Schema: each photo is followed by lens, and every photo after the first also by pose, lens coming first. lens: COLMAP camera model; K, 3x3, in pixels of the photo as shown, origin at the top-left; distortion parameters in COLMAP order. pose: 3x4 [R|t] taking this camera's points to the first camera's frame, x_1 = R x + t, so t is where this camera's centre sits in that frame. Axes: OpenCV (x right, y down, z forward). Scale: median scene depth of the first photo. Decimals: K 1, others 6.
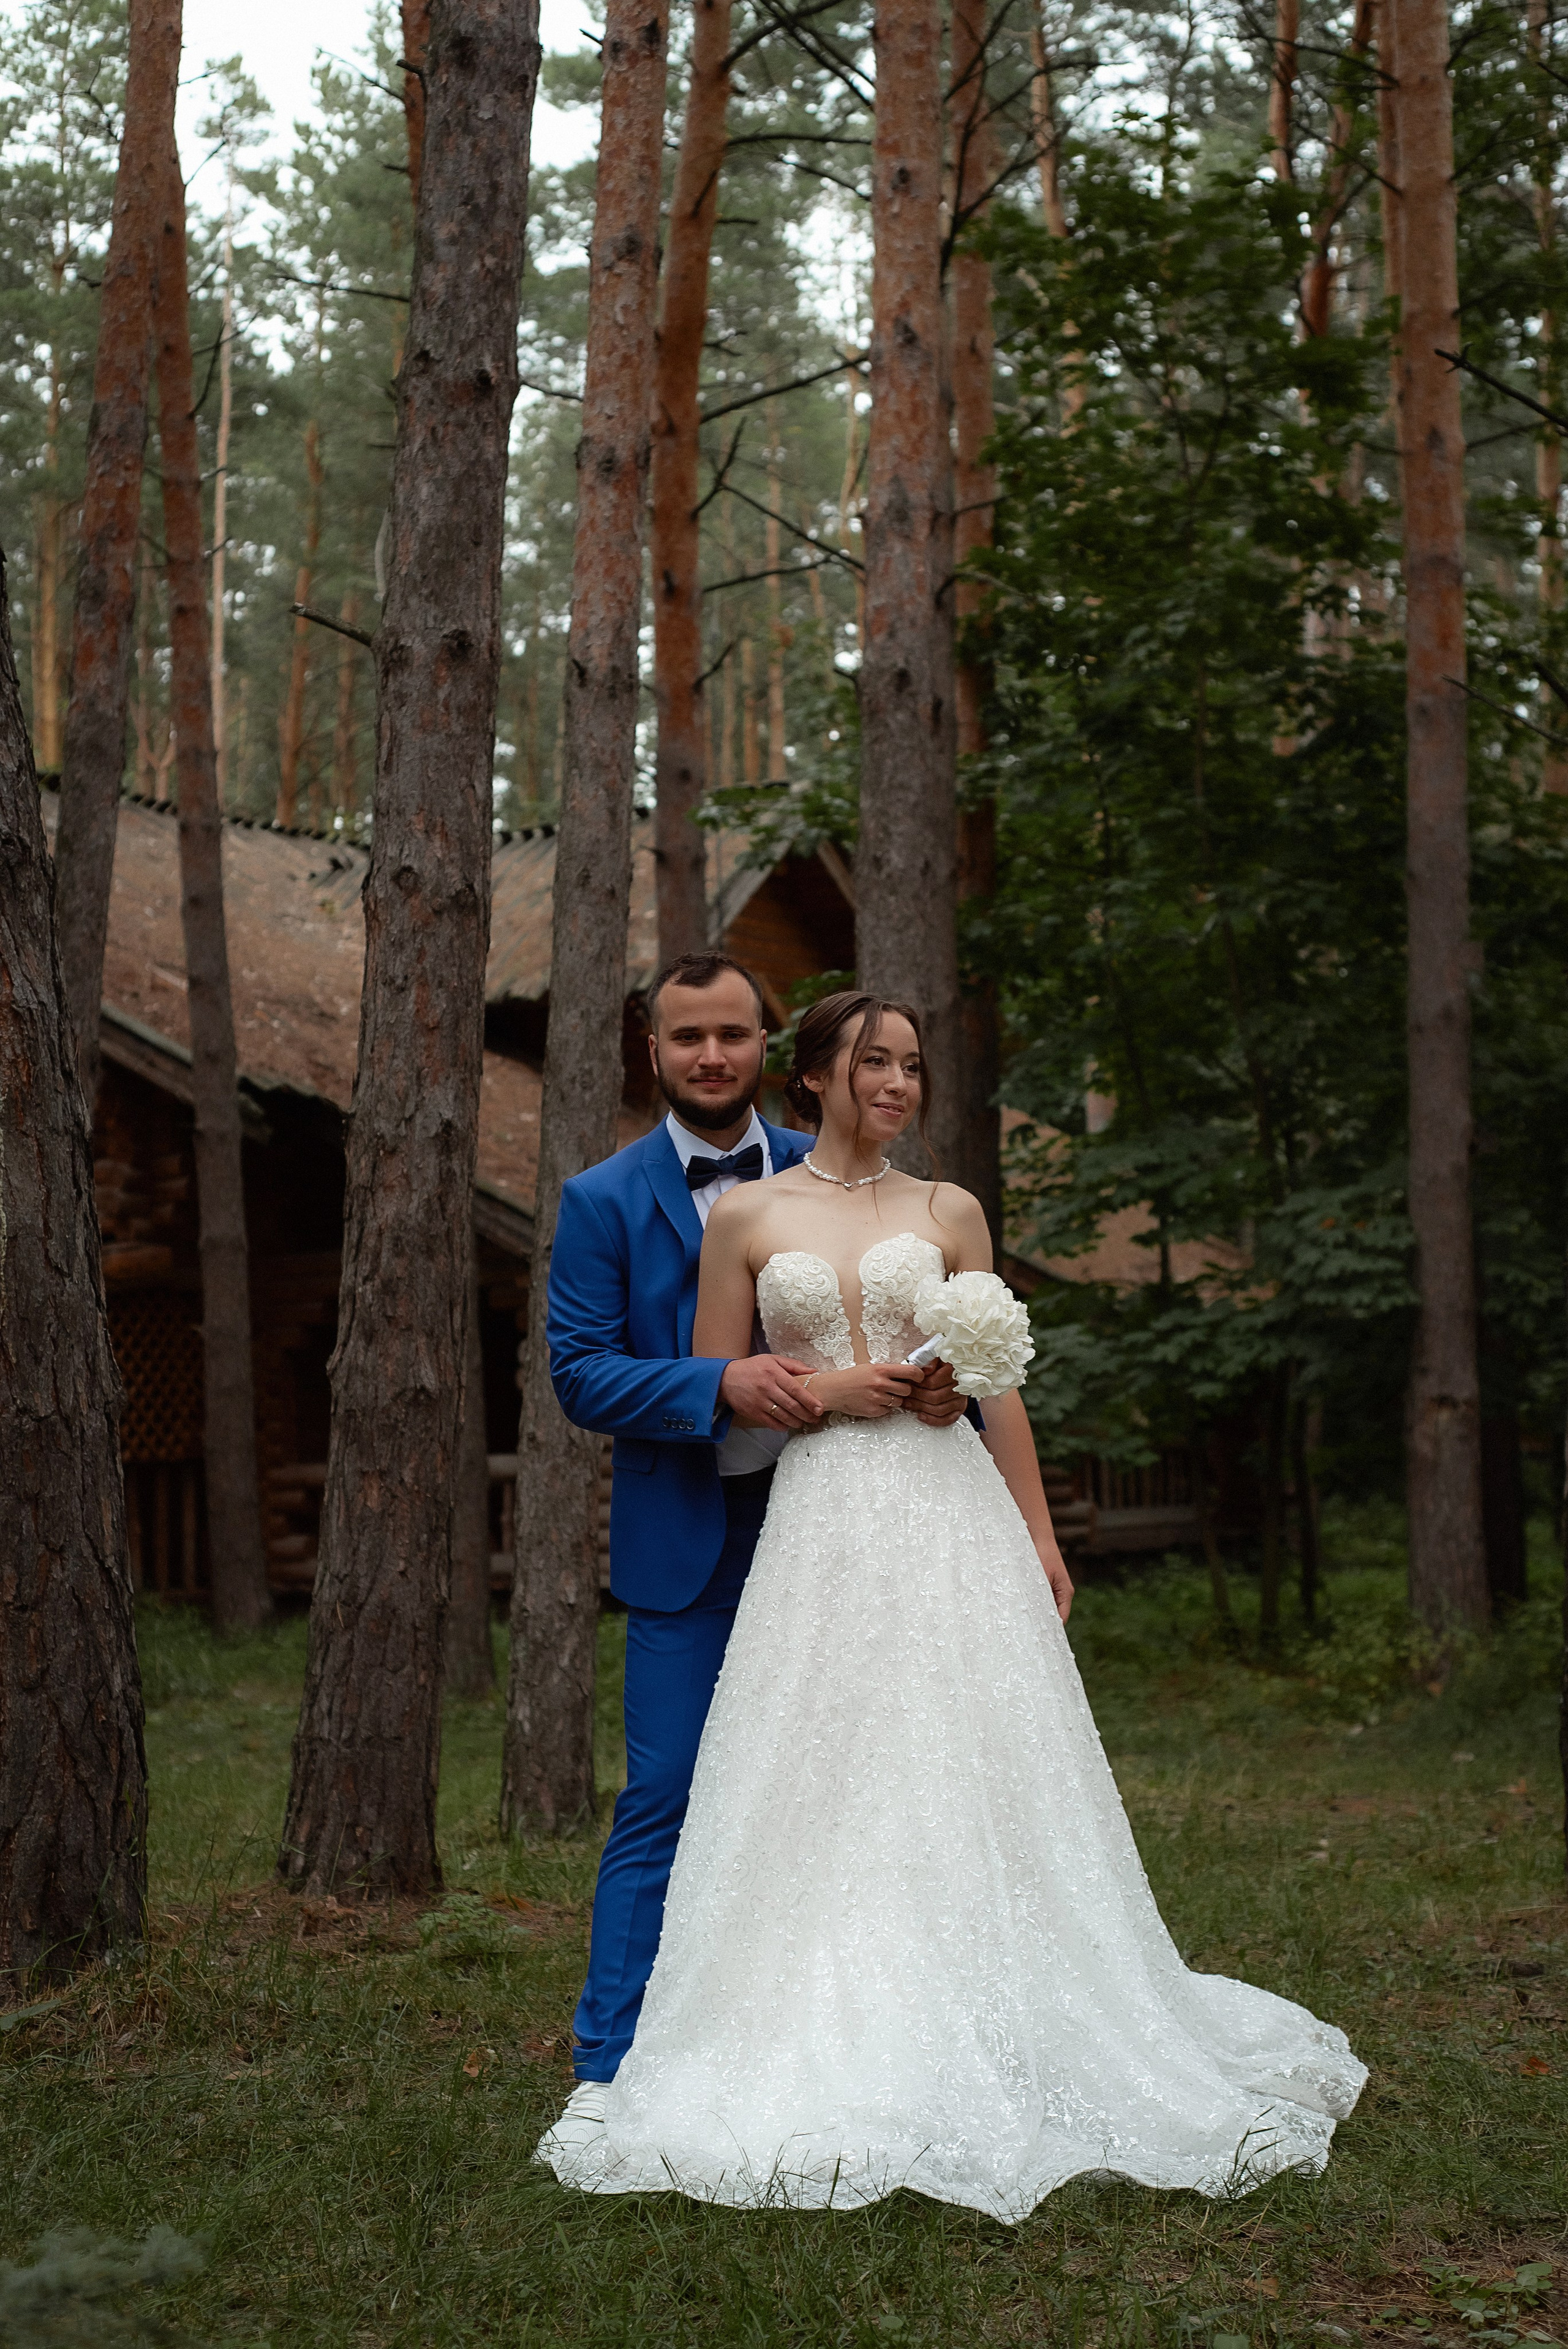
lens RADIAL K [[3501.7, 0, 784.0], [0, 3501.7, 1174.5], [0, 0, 1]] dist [0.012425, -0.158067]
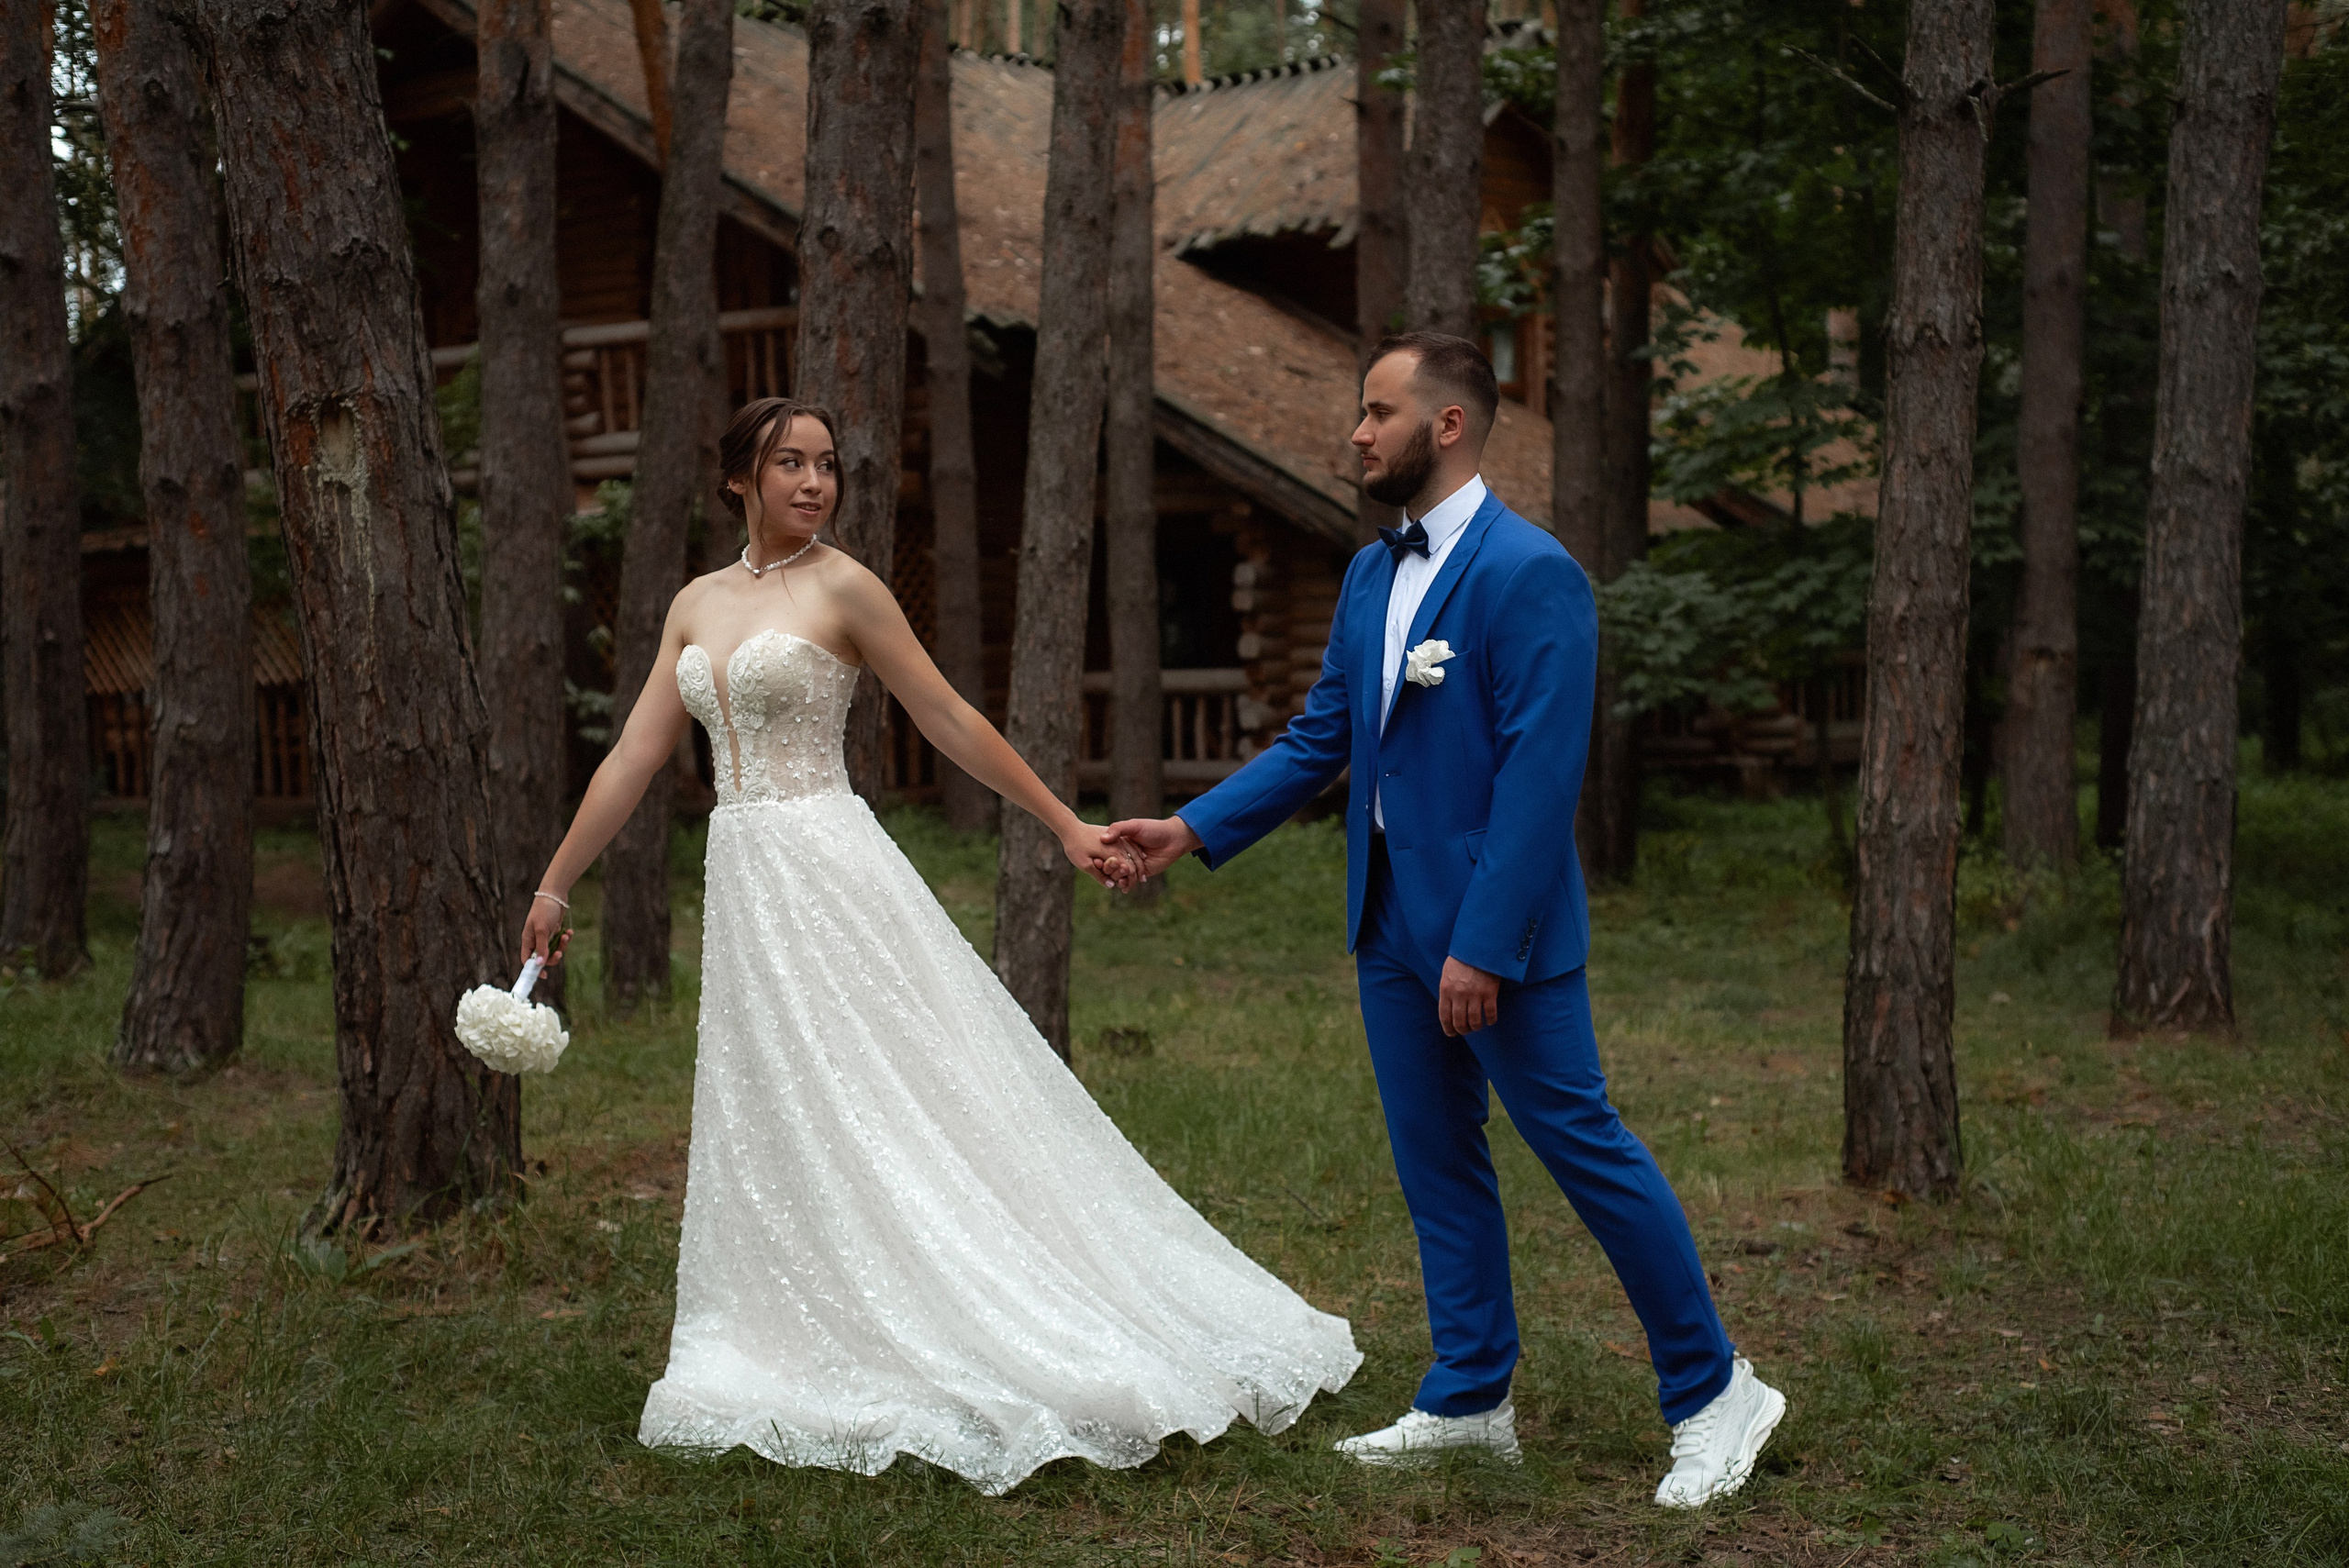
lens RADIAL K [[3320.7, 0, 1174.5], [0, 3320.7, 784.0], [0, 0, 1]] dist [-0.008436, 0.028886]
pose [[0.992313, 0.019785, -0.122164, 0.132046], [-0.004744, 0.992494, 0.122204, -0.041783], [0.123665, -0.120685, 0.984958, -0.041829]]
